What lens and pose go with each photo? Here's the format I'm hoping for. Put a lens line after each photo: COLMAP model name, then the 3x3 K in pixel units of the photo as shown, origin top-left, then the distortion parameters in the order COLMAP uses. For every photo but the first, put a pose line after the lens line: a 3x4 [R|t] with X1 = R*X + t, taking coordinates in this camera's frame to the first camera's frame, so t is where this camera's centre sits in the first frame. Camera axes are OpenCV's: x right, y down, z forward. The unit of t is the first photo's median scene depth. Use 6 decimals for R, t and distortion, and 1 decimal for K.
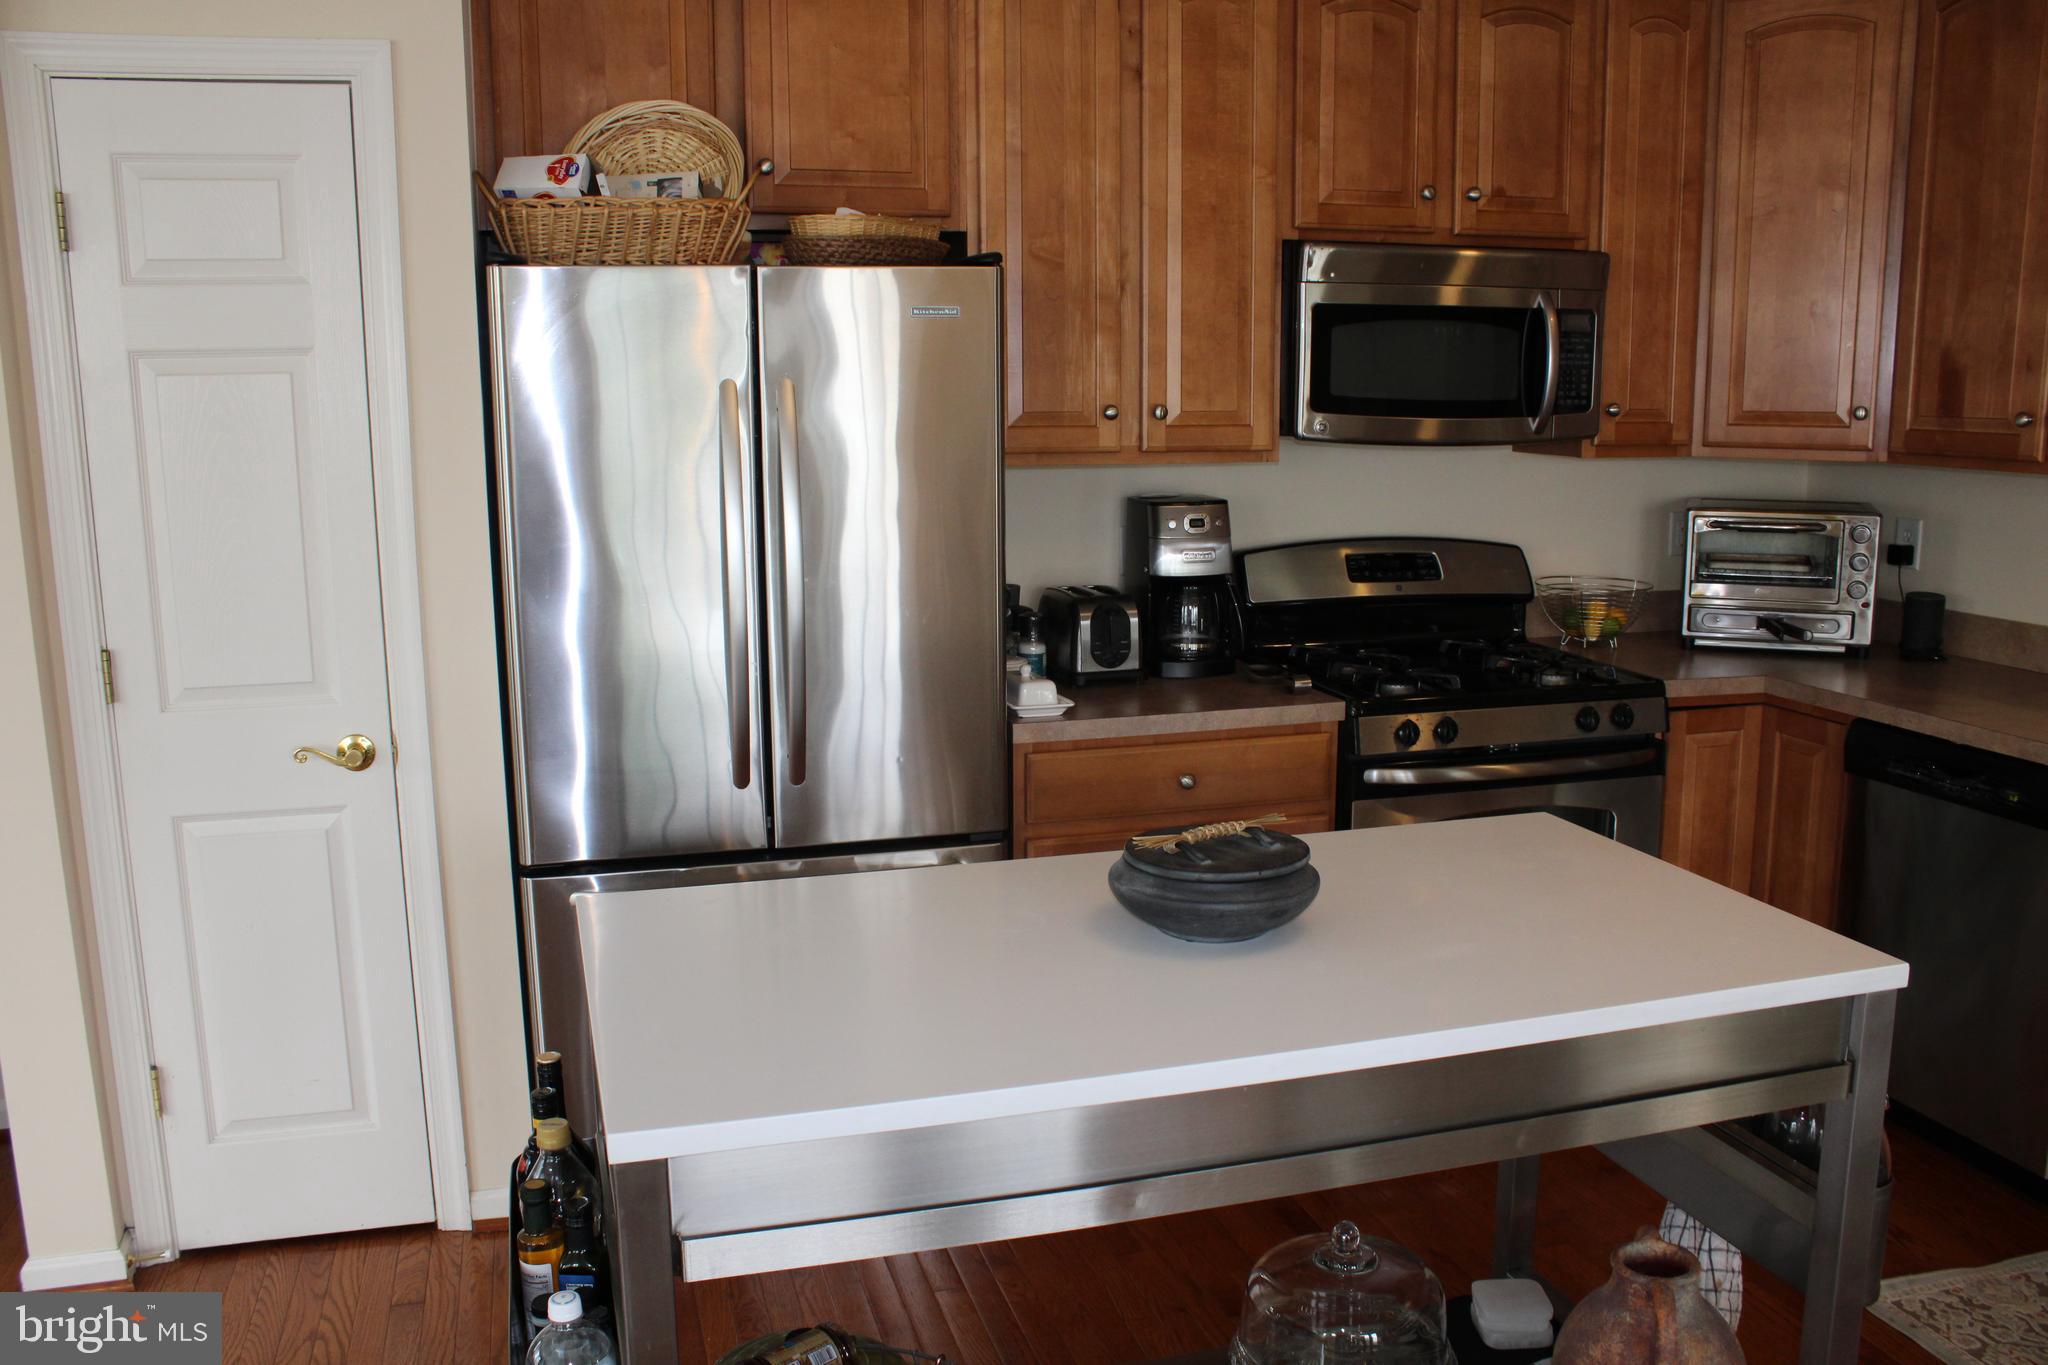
lens RADIAL K [[1723.4, 0, 1026.9], [0, 1723.4, 701.0], [0, 0, 1]] dist [-0.167025, 0.156652]
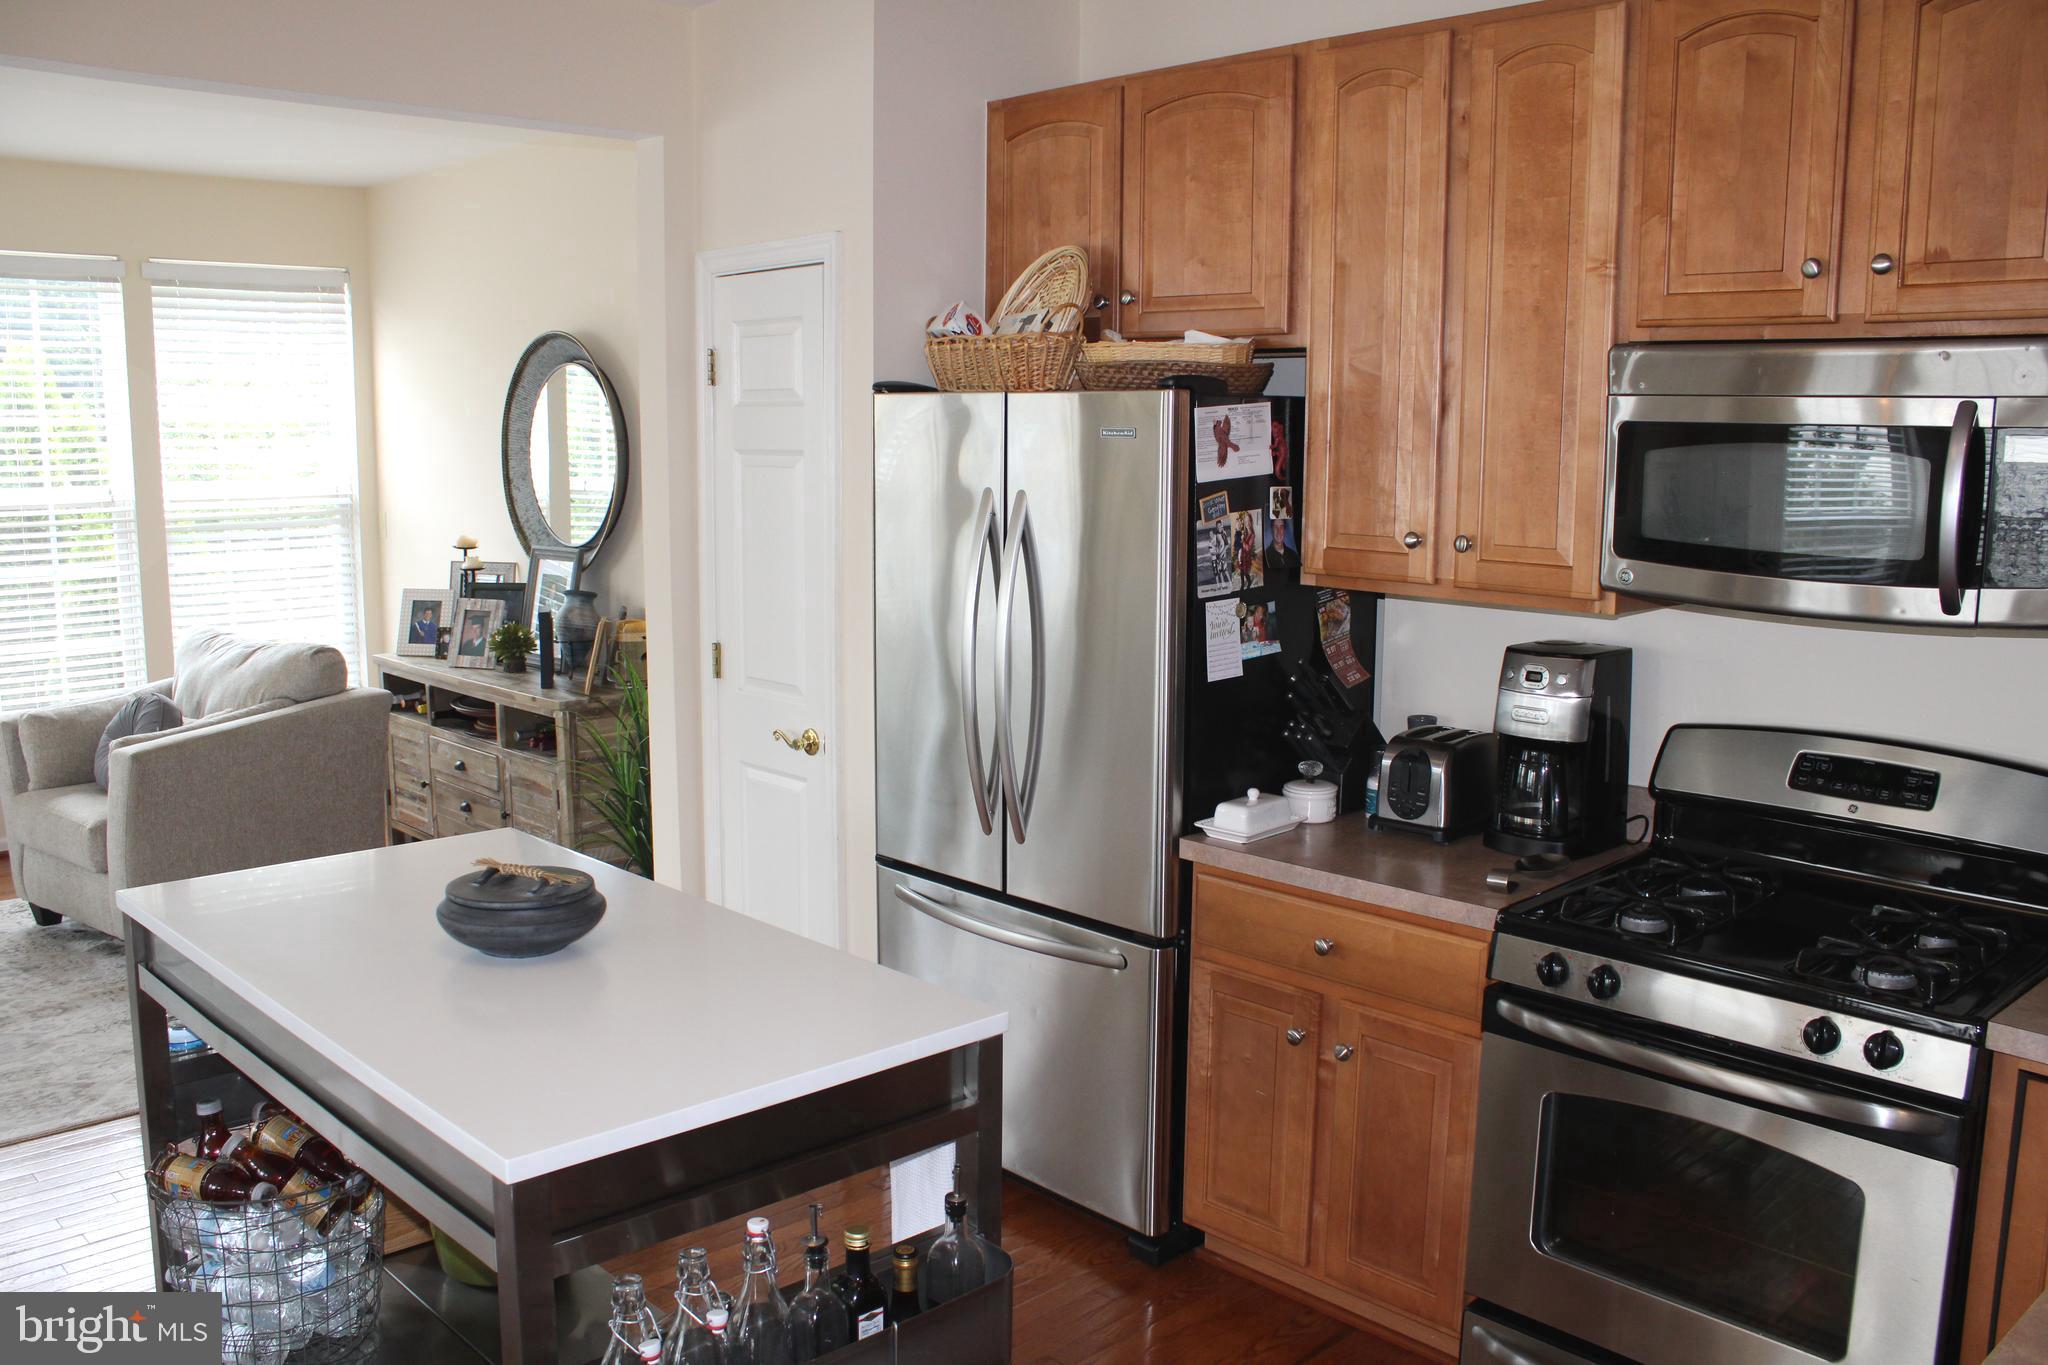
lens RADIAL K [[1723.4, 0, 1026.9], [0, 1723.4, 701.0], [0, 0, 1]] dist [-0.167025, 0.156652]
pose [[0.460365, 0.148805, -0.875169, 0.759688], [-0.178896, 0.981176, 0.072725, -0.113454], [0.869517, 0.123084, 0.478320, 0.397785]]
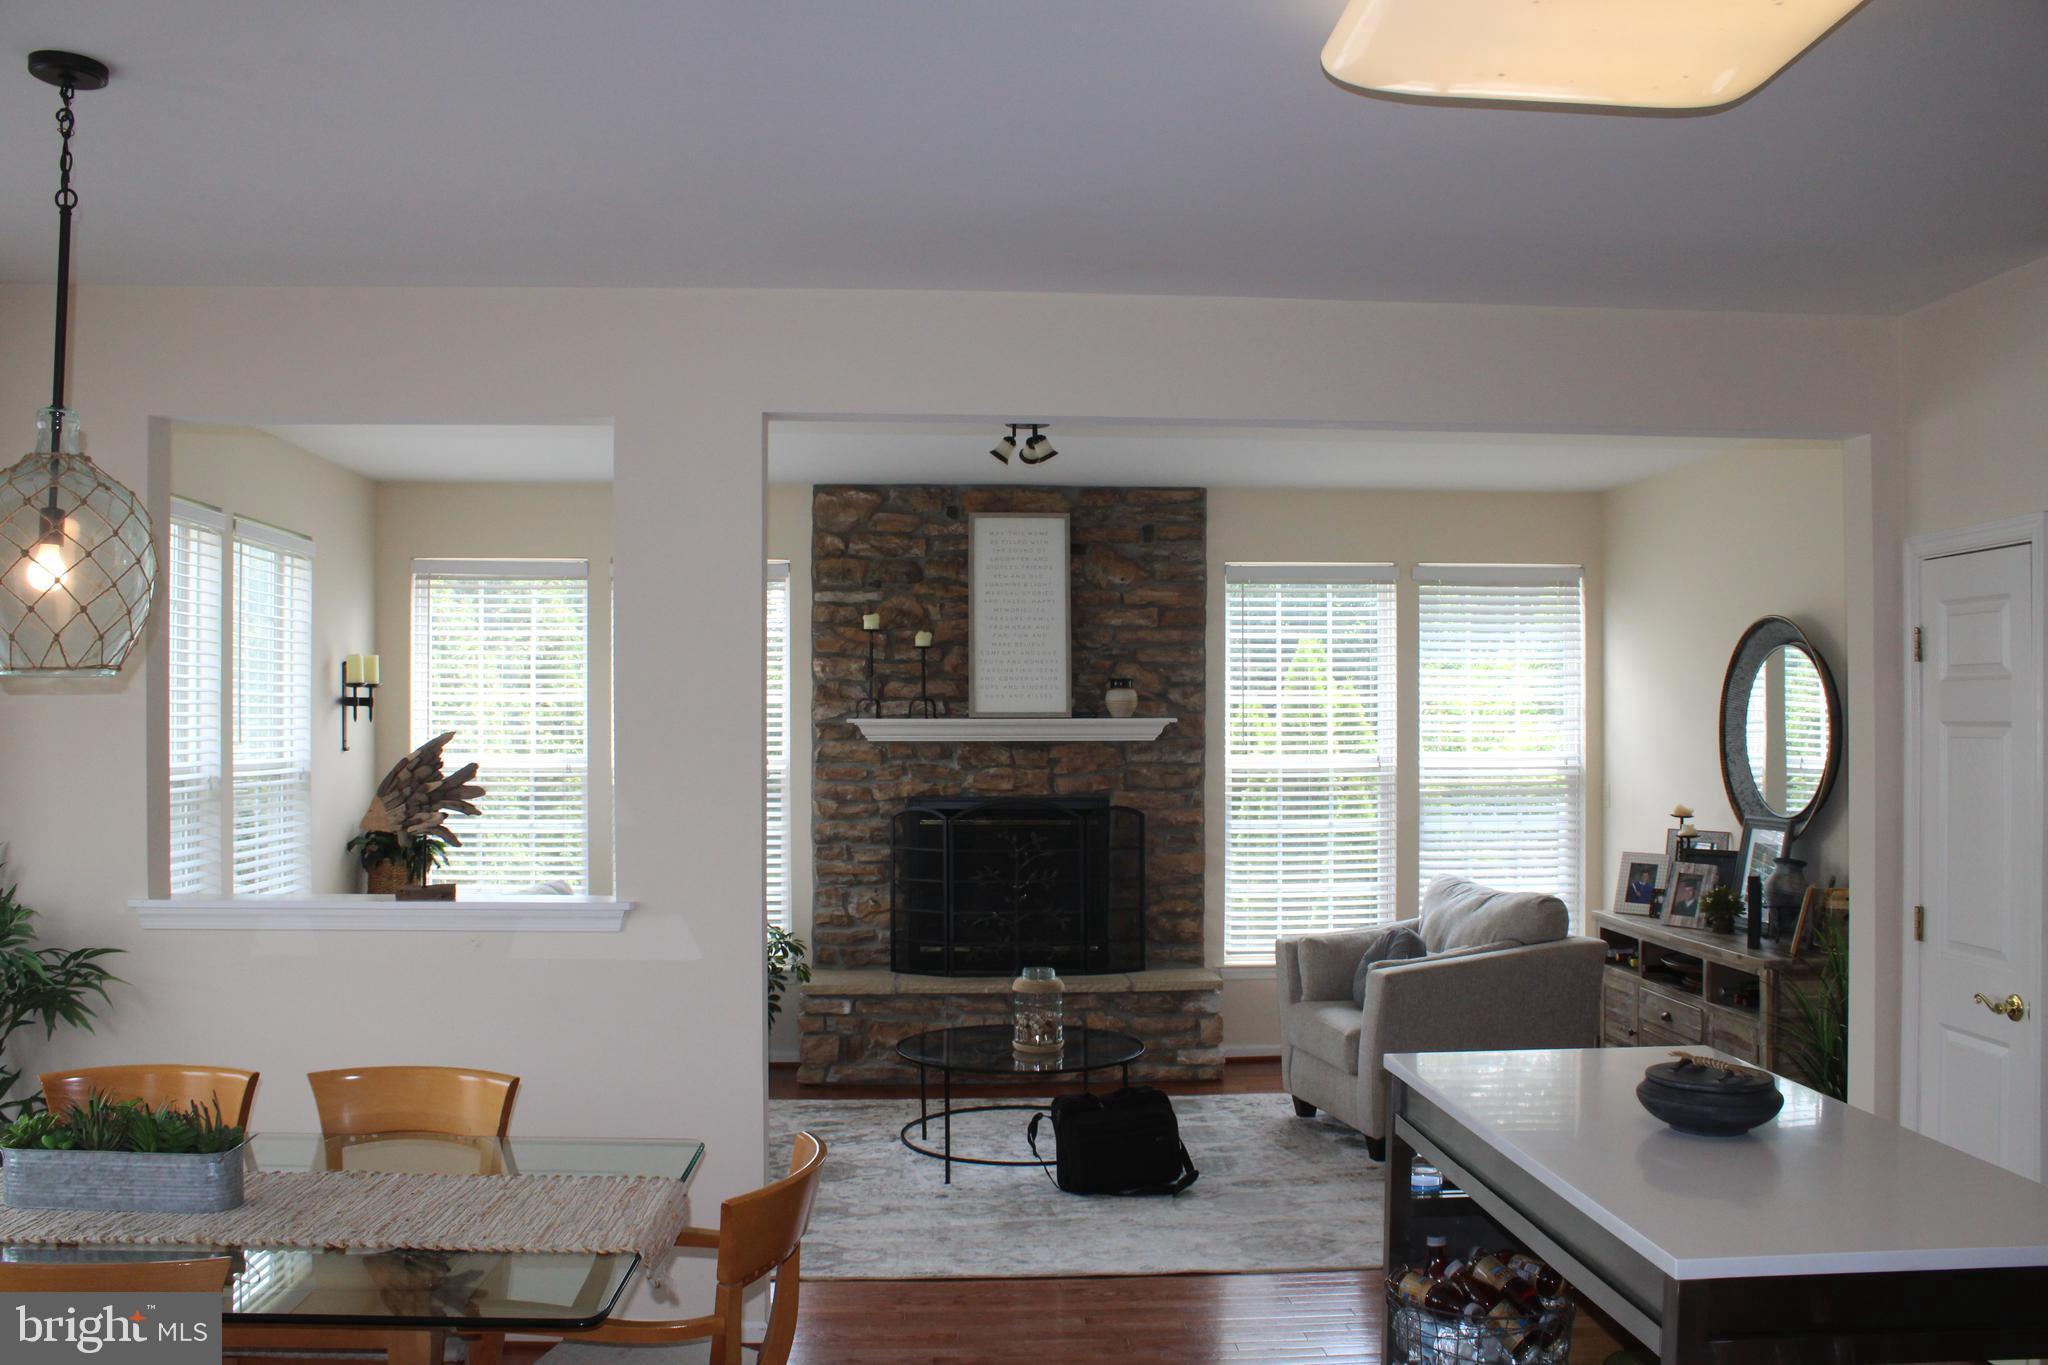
lens RADIAL K [[1723.4, 0, 1026.9], [0, 1723.4, 701.0], [0, 0, 1]] dist [-0.167025, 0.156652]
pose [[-0.211749, -0.002401, -0.977321, 0.928708], [-0.185726, 0.981873, 0.037828, -0.098891], [0.959515, 0.189524, -0.208356, 0.377036]]
